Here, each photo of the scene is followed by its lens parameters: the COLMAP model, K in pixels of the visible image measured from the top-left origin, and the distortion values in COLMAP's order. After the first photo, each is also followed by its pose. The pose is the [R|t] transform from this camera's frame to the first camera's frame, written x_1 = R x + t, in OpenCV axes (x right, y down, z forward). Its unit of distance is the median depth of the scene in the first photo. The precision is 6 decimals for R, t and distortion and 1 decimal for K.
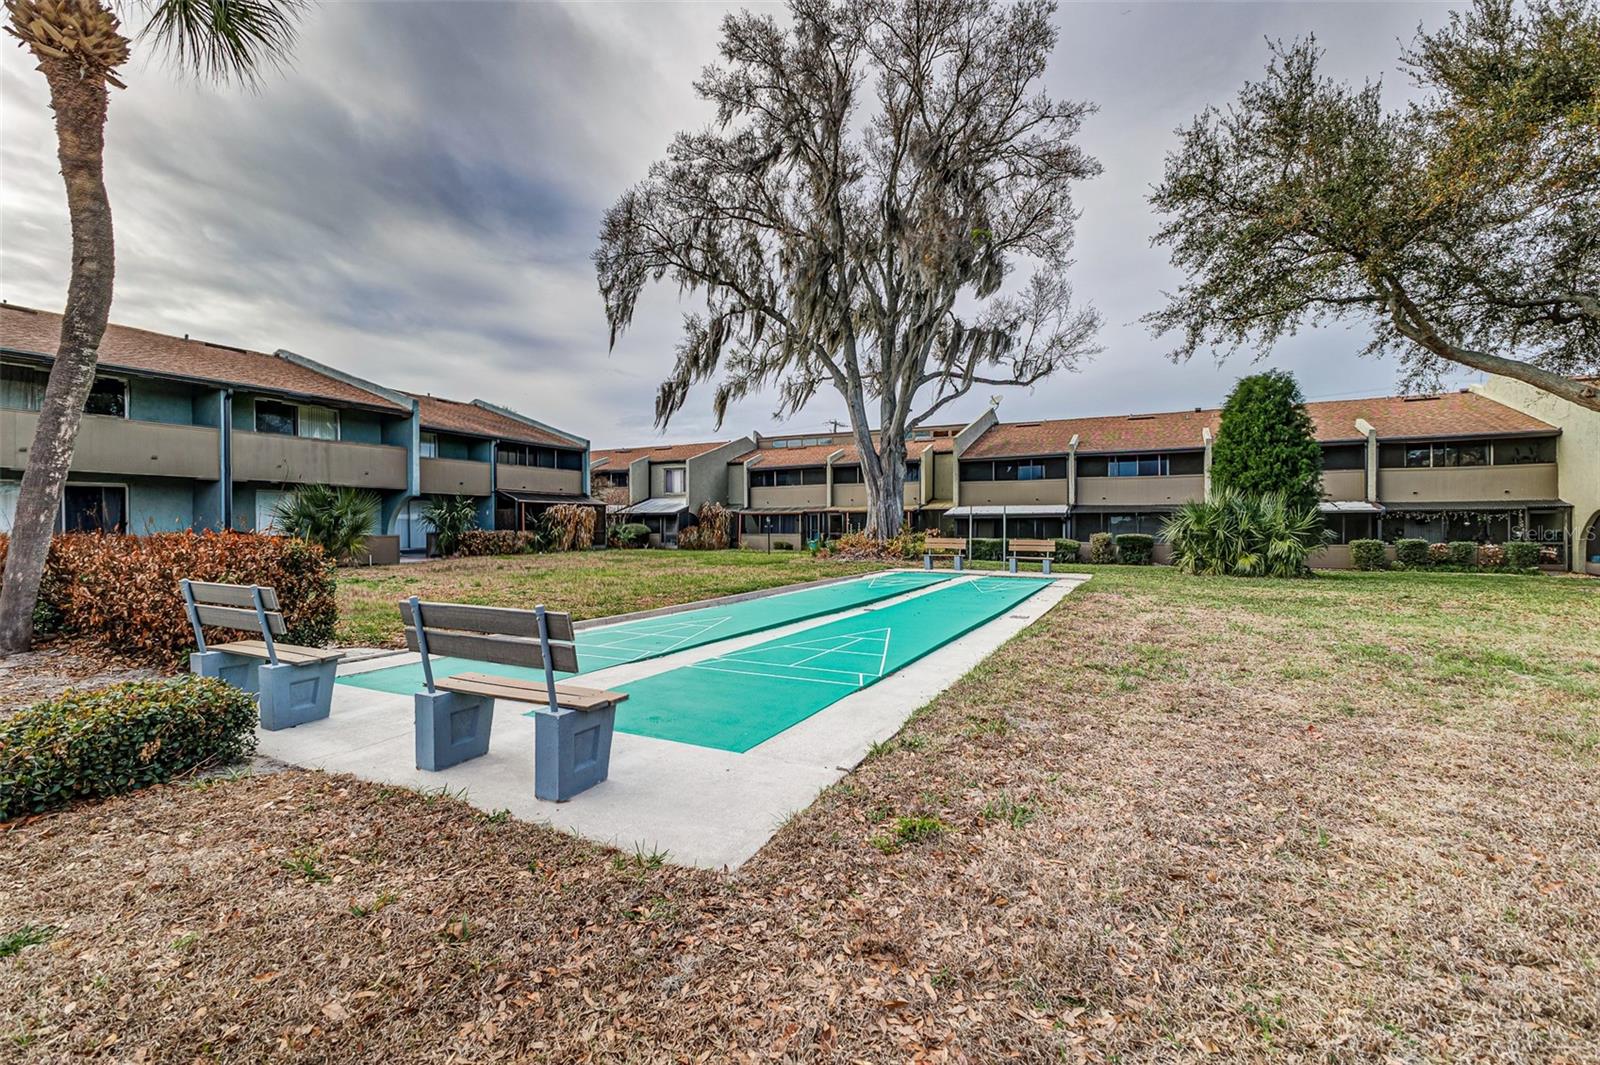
lens RADIAL K [[697.5, 0, 805.6], [0, 697.5, 538.4], [0, 0, 1]] dist [0.000677, -0.000197]
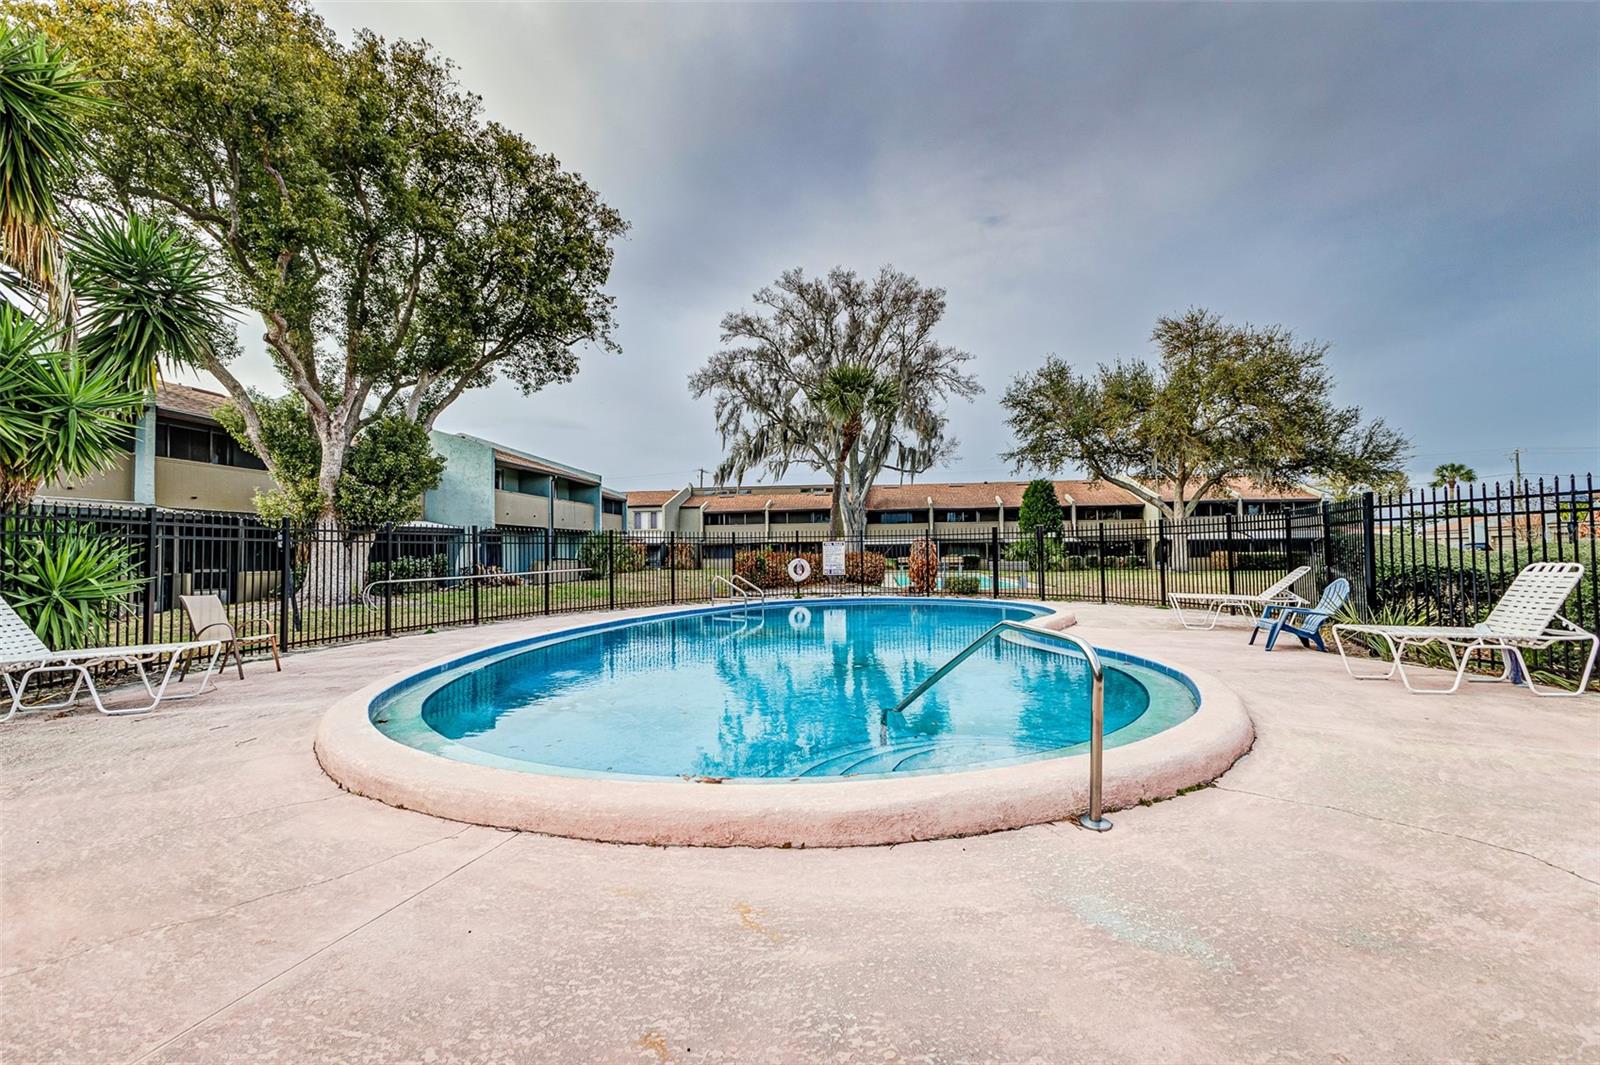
lens RADIAL K [[697.5, 0, 795.1], [0, 697.5, 530.7], [0, 0, 1]] dist [0.000677, -0.000197]
pose [[0.935665, -0.000186, 0.352890, -0.638781], [0.017833, 0.998747, -0.046756, 0.009661], [-0.352439, 0.050041, 0.934496, -0.585694]]
